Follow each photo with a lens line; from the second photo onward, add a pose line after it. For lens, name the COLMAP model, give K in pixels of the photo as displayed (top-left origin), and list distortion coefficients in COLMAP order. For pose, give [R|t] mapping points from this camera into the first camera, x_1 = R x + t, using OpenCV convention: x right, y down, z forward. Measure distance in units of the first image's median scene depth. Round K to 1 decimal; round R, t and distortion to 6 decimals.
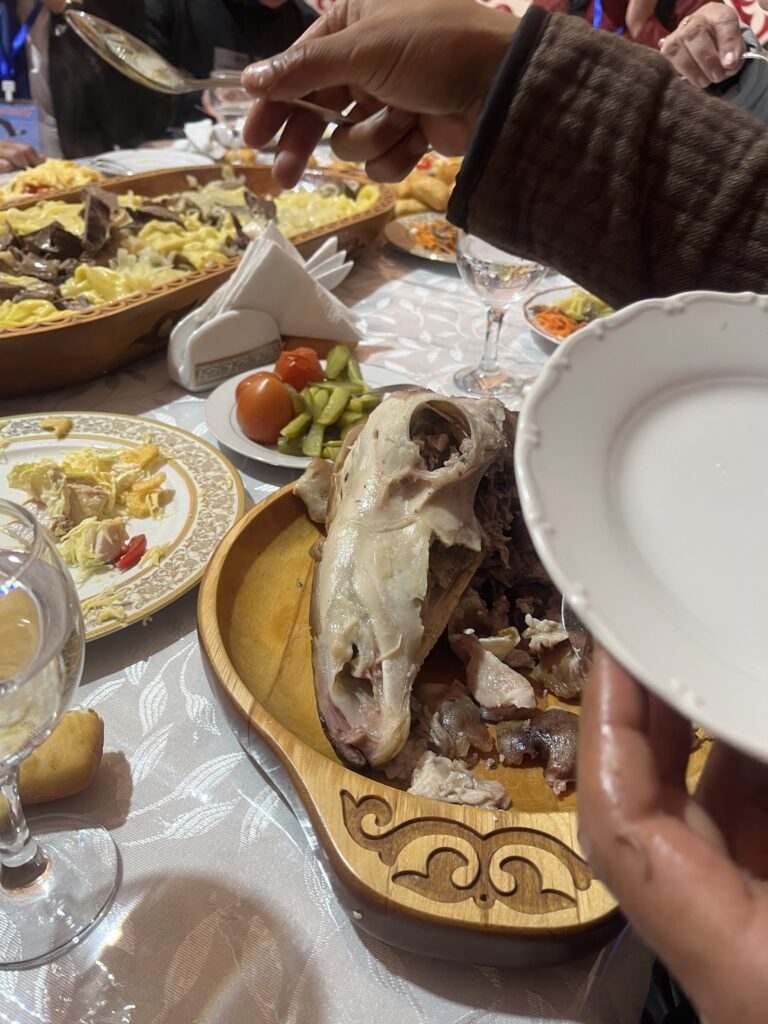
lens RADIAL K [[782.6, 0, 384.0], [0, 782.6, 512.0], [0, 0, 1]] dist [0.084588, -0.145203]
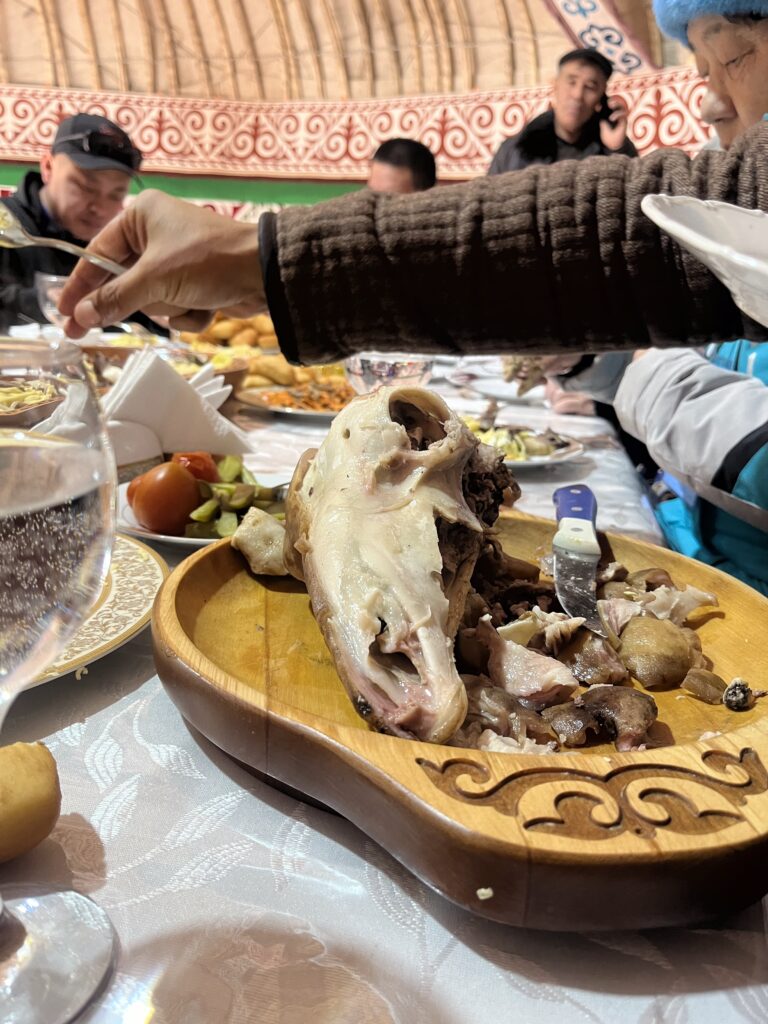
lens RADIAL K [[782.6, 0, 384.0], [0, 782.6, 512.0], [0, 0, 1]] dist [0.084588, -0.145203]
pose [[0.969888, -0.059341, 0.236212, -0.182107], [0.123382, 0.955915, -0.266464, 0.230725], [-0.209986, 0.287584, 0.934452, 0.146292]]
